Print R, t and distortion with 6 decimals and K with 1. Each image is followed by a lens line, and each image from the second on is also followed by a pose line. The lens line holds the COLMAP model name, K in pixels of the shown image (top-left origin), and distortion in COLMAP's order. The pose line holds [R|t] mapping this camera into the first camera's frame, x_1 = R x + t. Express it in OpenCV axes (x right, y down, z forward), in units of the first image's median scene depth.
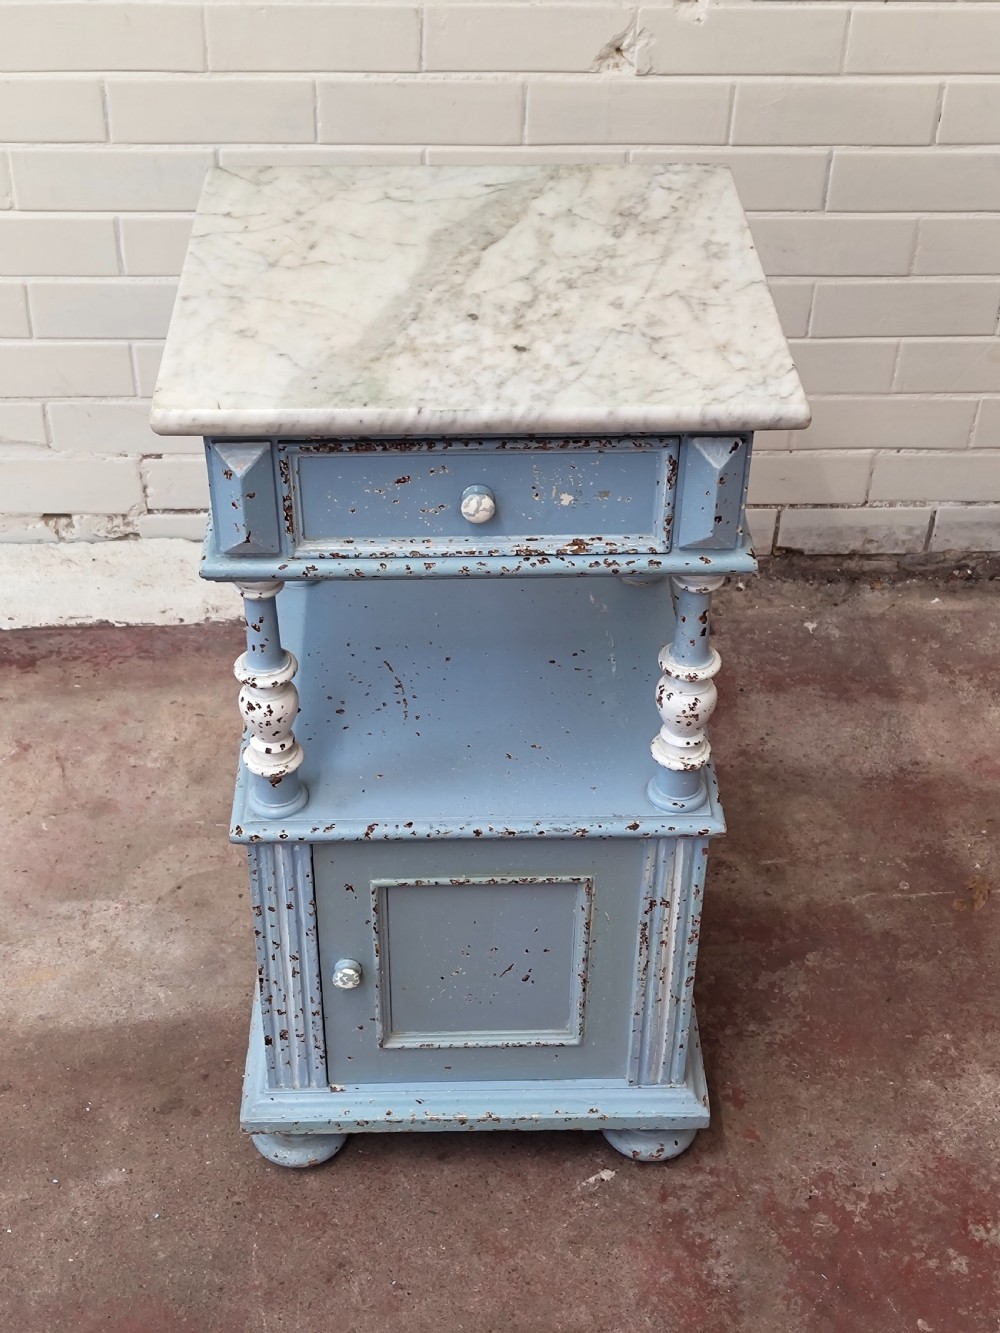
lens RADIAL K [[1843.0, 0, 500.7], [0, 1843.0, 689.0], [0, 0, 1]] dist [0.164124, -0.652687]
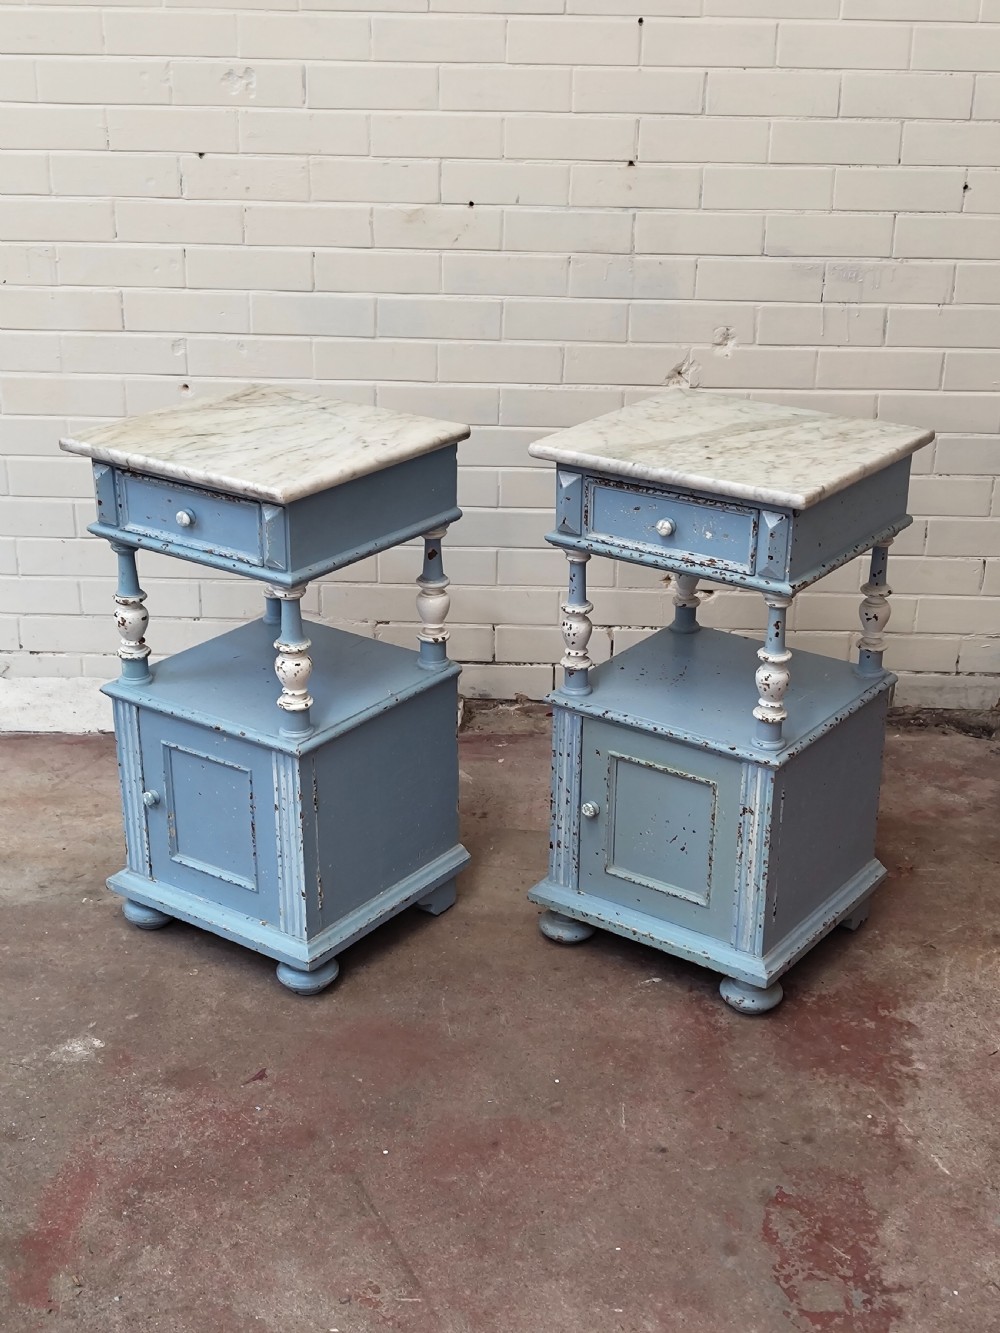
lens RADIAL K [[1844.2, 0, 499.9], [0, 1844.2, 672.0], [0, 0, 1]] dist [0.164814, -0.641221]
pose [[0.794789, 0.227799, -0.562510, 0.871859], [-0.370719, 0.916087, -0.152814, 0.359734], [0.480497, 0.329988, 0.812546, -0.562594]]
